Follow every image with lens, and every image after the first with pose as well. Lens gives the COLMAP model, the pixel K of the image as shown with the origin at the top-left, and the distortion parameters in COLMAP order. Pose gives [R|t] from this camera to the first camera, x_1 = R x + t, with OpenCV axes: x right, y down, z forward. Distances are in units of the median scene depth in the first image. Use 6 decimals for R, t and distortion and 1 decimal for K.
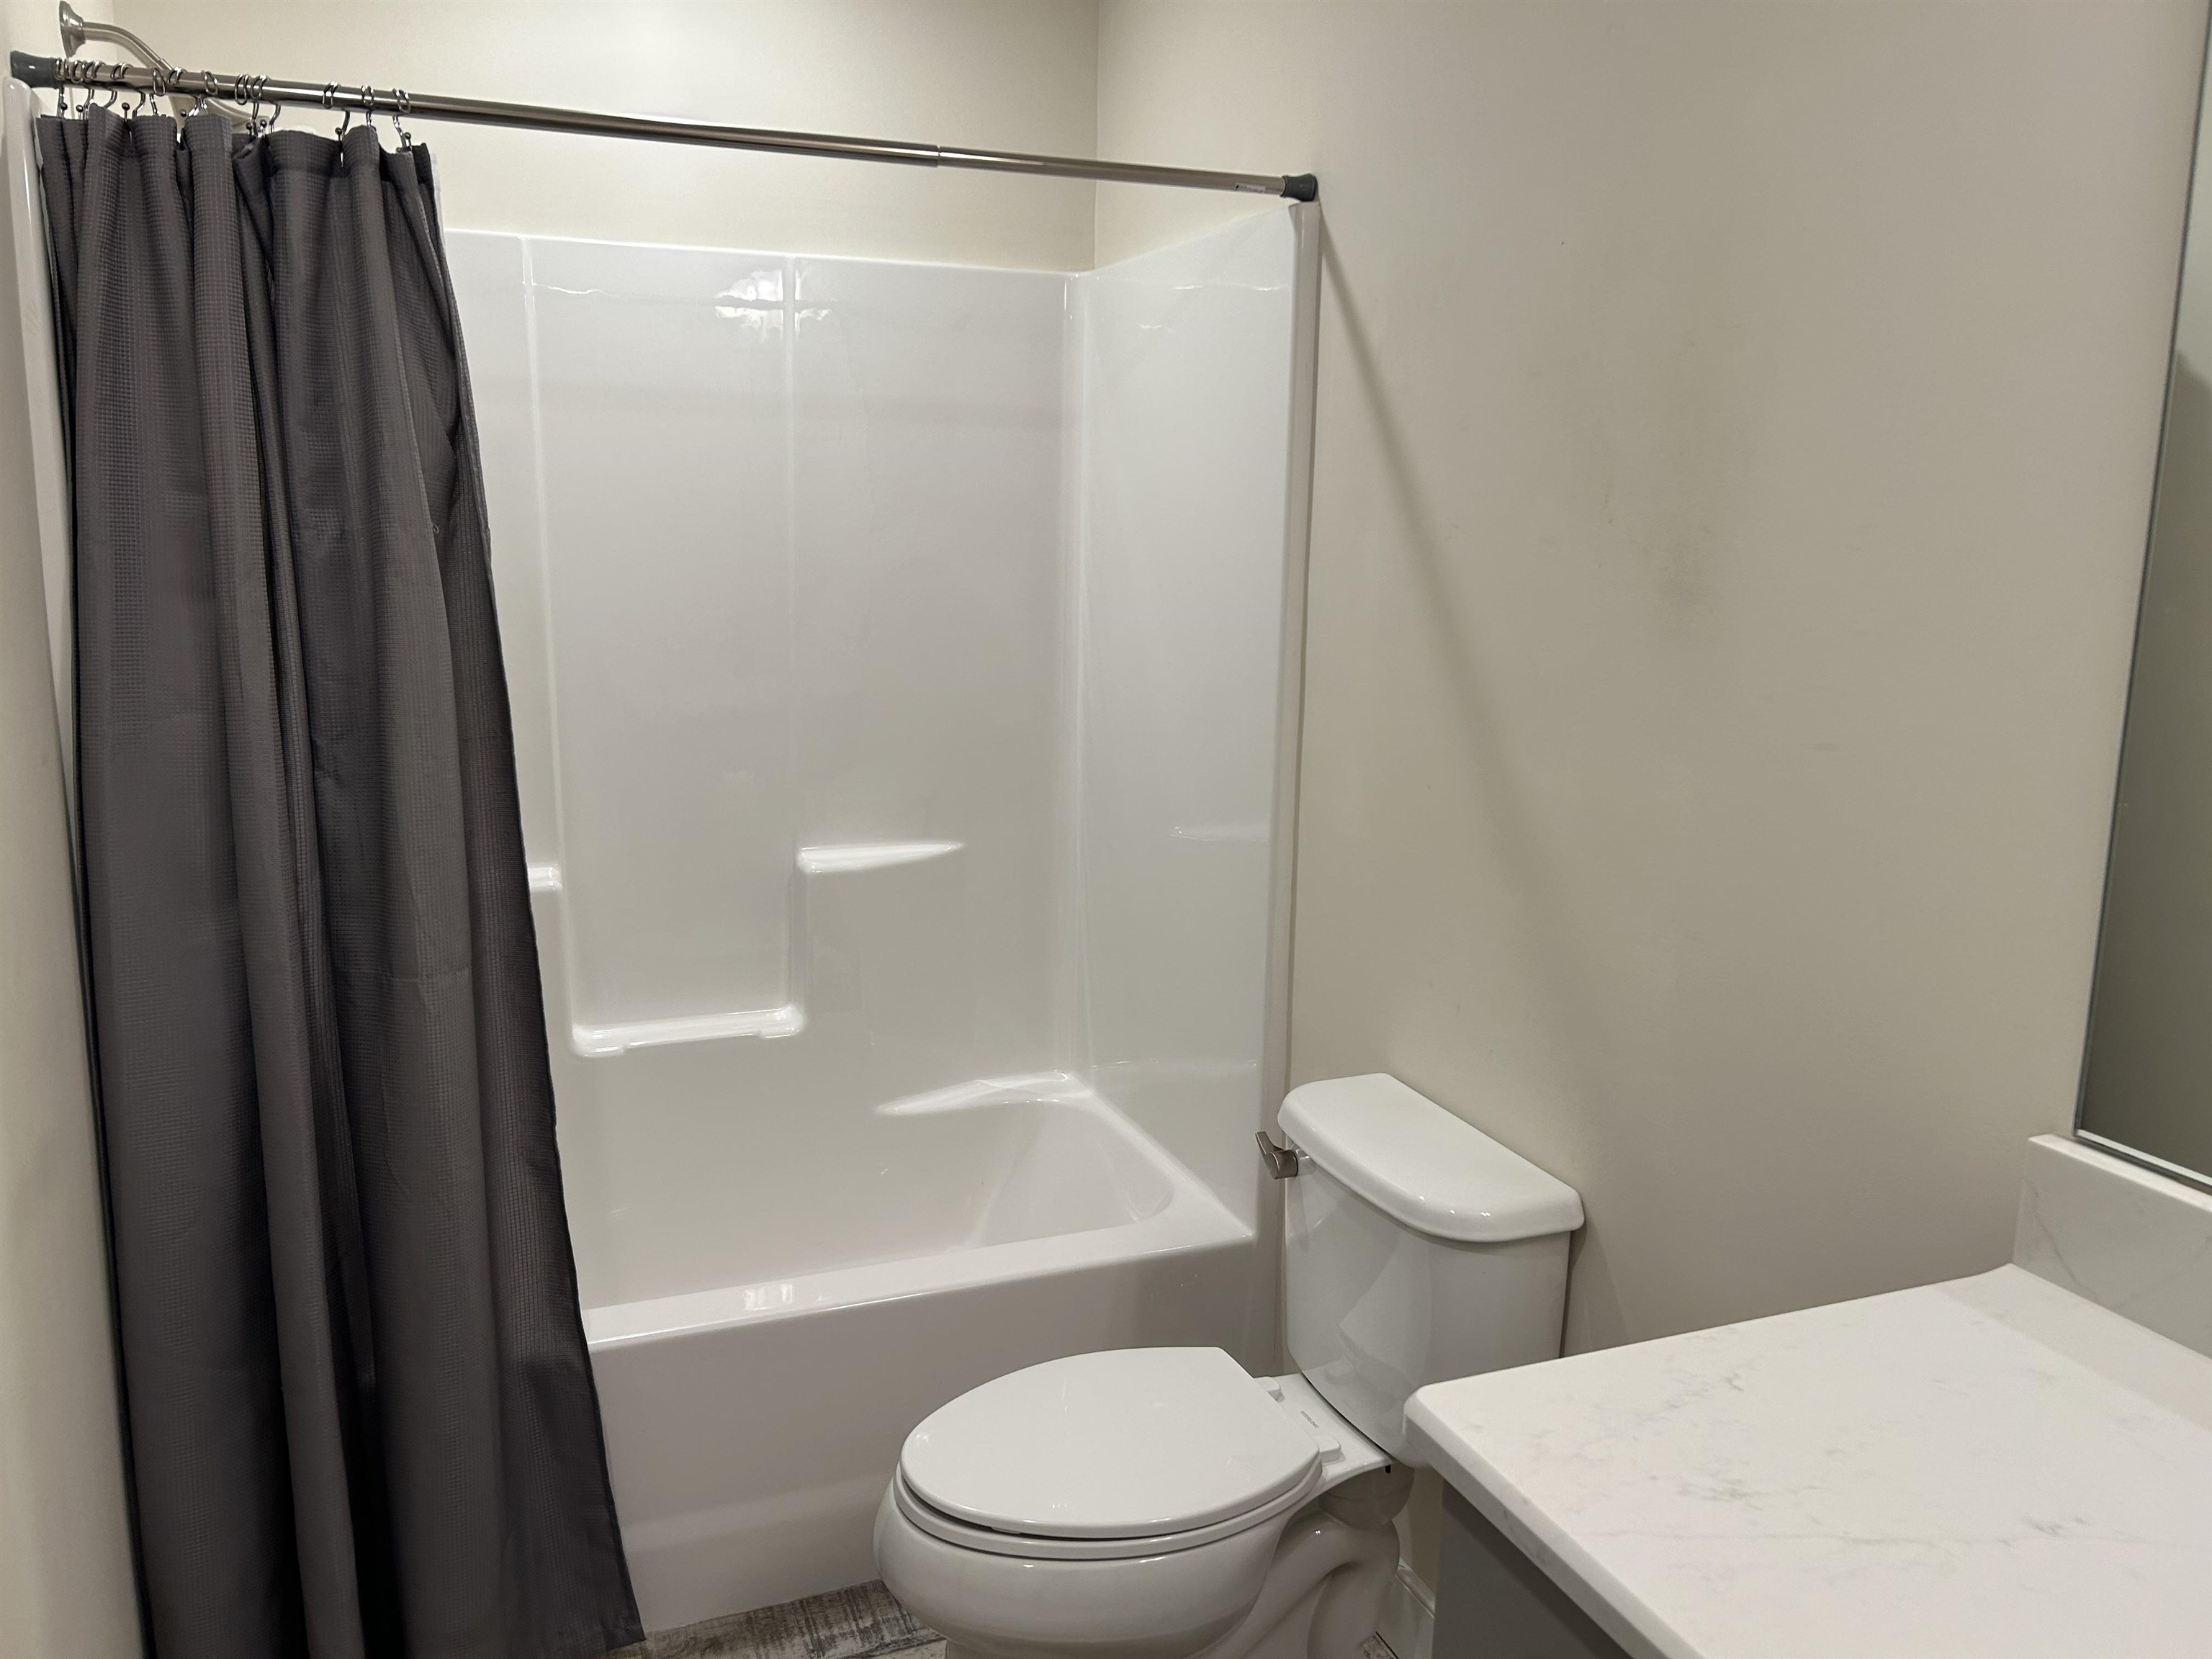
lens RADIAL K [[1677.9, 0, 1106.0], [0, 1677.9, 829.5], [0, 0, 1]] dist [0.056742, -0.002165]
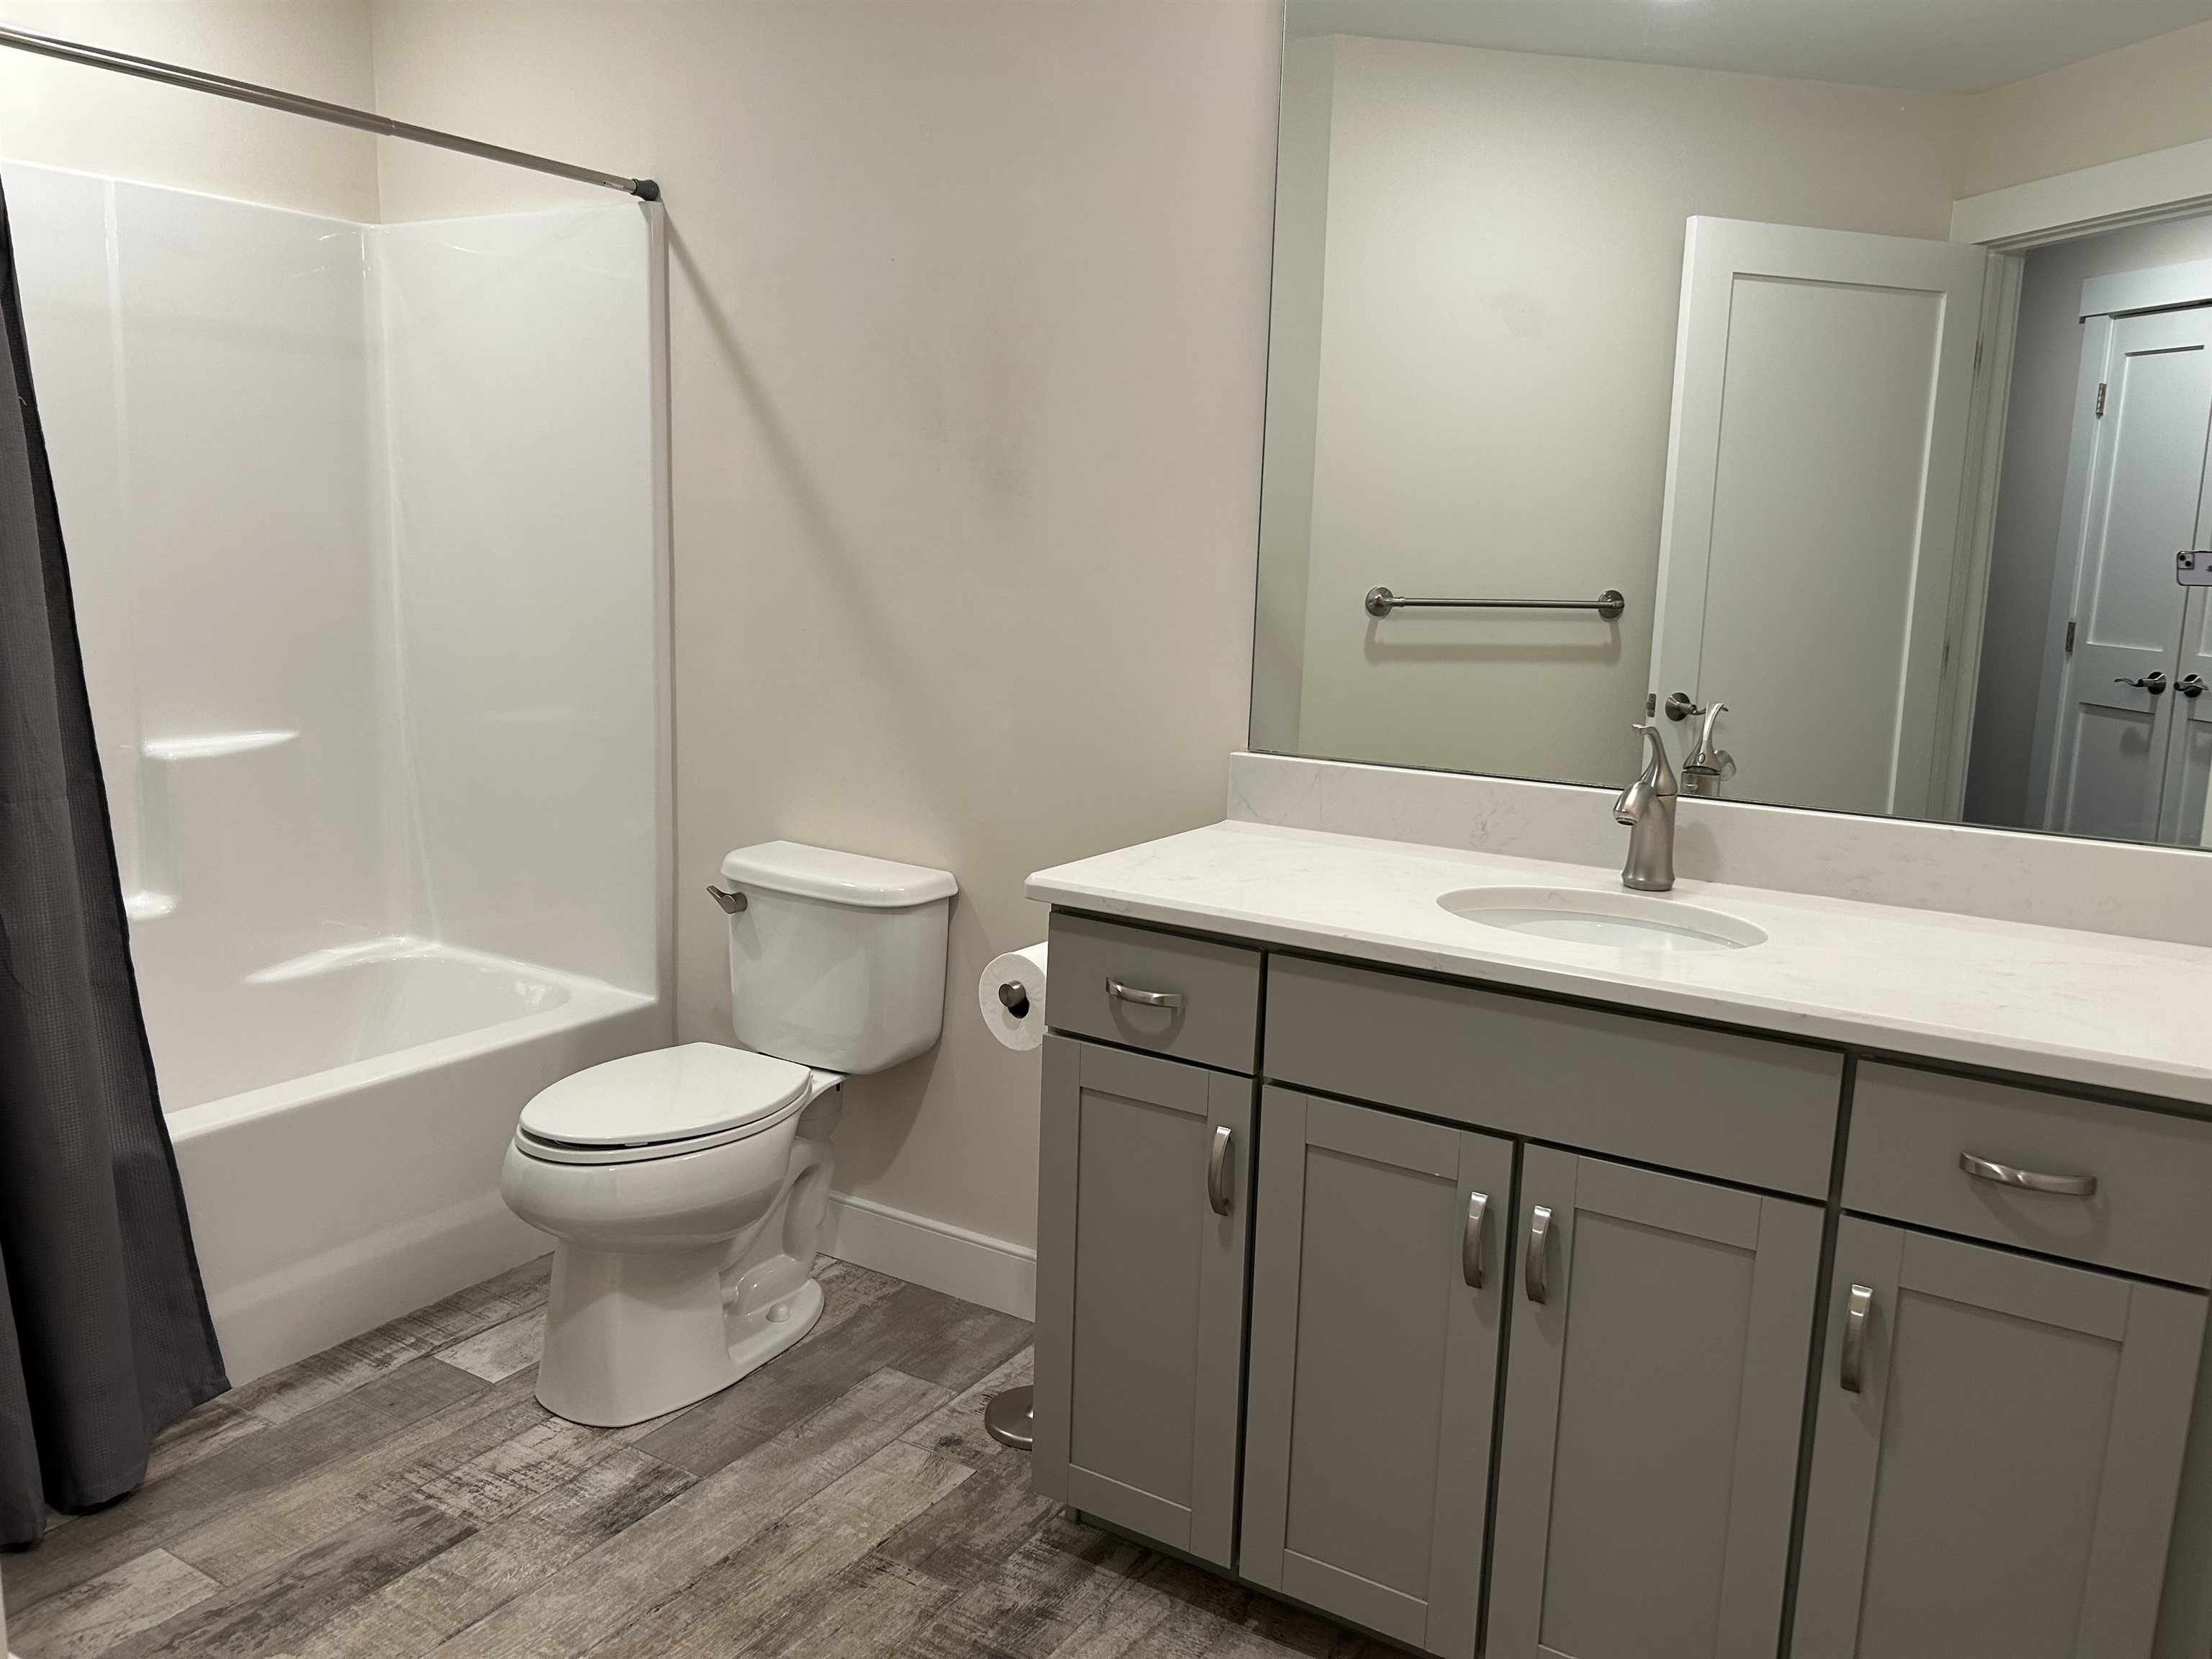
lens RADIAL K [[1677.9, 0, 1106.0], [0, 1677.9, 829.5], [0, 0, 1]] dist [0.056742, -0.002165]
pose [[0.817588, -0.100056, 0.567044, -0.406187], [0.092299, 0.994826, 0.042459, 0.101568], [-0.568358, 0.017623, 0.822593, -0.305088]]
